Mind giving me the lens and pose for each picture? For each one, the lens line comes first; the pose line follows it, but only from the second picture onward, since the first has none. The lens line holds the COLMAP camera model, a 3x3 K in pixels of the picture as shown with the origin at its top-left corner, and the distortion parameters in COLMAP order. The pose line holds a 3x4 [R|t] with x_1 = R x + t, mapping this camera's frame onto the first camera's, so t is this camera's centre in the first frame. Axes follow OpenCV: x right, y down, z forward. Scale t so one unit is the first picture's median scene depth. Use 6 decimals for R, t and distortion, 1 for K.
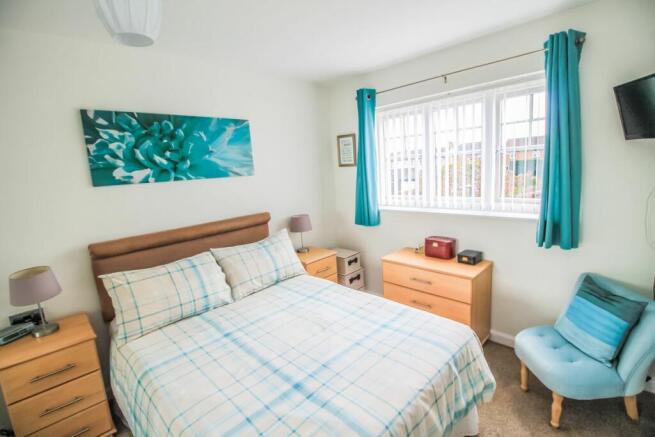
lens RADIAL K [[303.5, 0, 331.9], [0, 303.5, 215.8], [0, 0, 1]] dist [-0.003488, -0.000494]
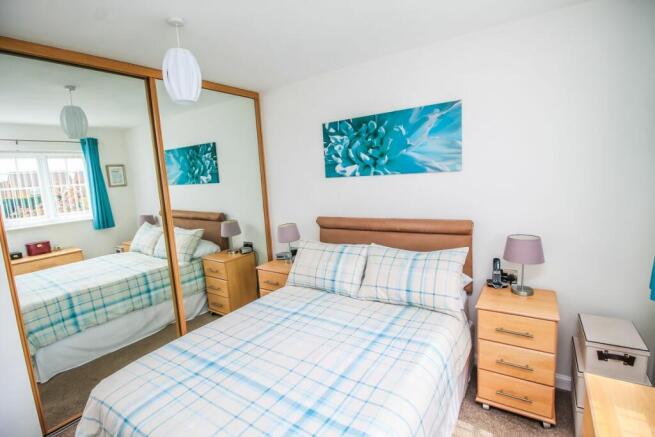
lens RADIAL K [[303.5, 0, 331.5], [0, 303.5, 218.6], [0, 0, 1]] dist [-0.003488, -0.000494]
pose [[0.209394, 0.194479, -0.958296, 0.551026], [-0.108605, 0.978584, 0.174866, -0.140641], [0.971781, 0.067460, 0.226031, 0.624914]]
